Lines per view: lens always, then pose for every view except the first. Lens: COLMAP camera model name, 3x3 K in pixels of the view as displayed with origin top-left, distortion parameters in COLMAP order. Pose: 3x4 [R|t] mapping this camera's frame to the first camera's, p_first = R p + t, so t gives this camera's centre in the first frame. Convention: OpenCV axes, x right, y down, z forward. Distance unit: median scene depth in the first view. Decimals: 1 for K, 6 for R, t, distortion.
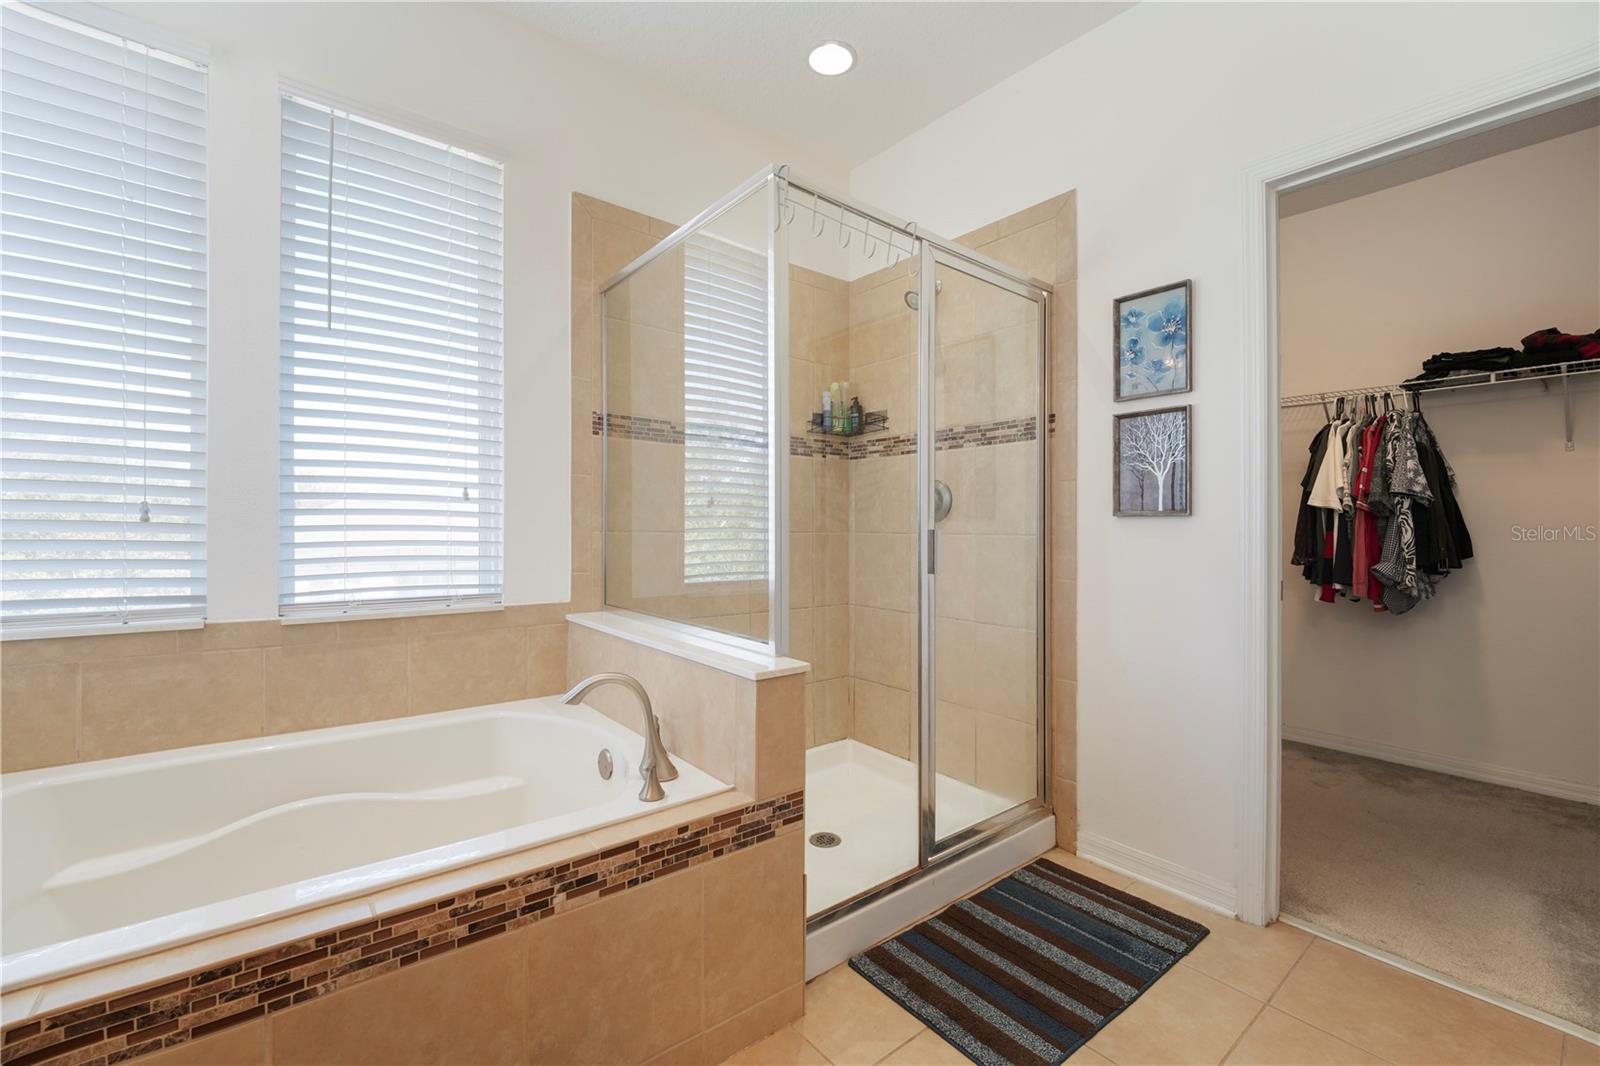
lens RADIAL K [[667.3, 0, 806.0], [0, 667.3, 545.4], [0, 0, 1]] dist [-0.007419, -0.002383]
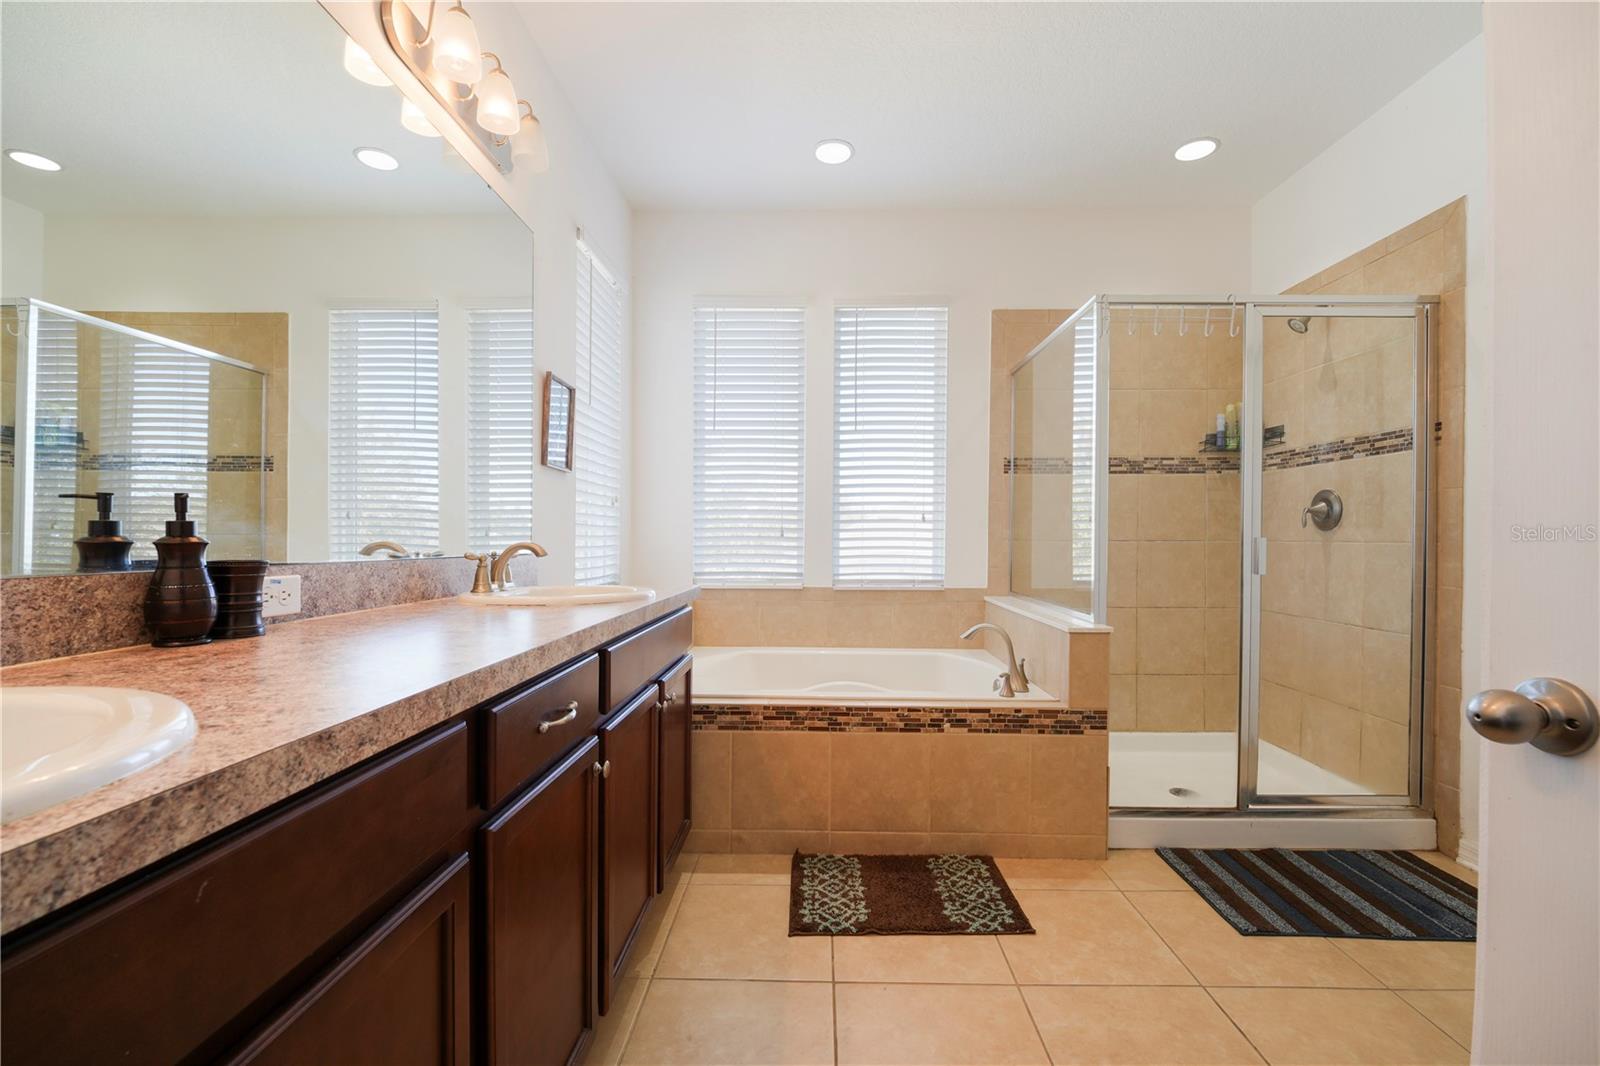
lens RADIAL K [[667.3, 0, 805.8], [0, 667.3, 546.4], [0, 0, 1]] dist [-0.007419, -0.002383]
pose [[0.764711, 0.001967, -0.644371, 0.337568], [-0.010064, 0.999910, -0.008892, 0.011218], [0.644295, 0.013285, 0.764661, -0.456850]]
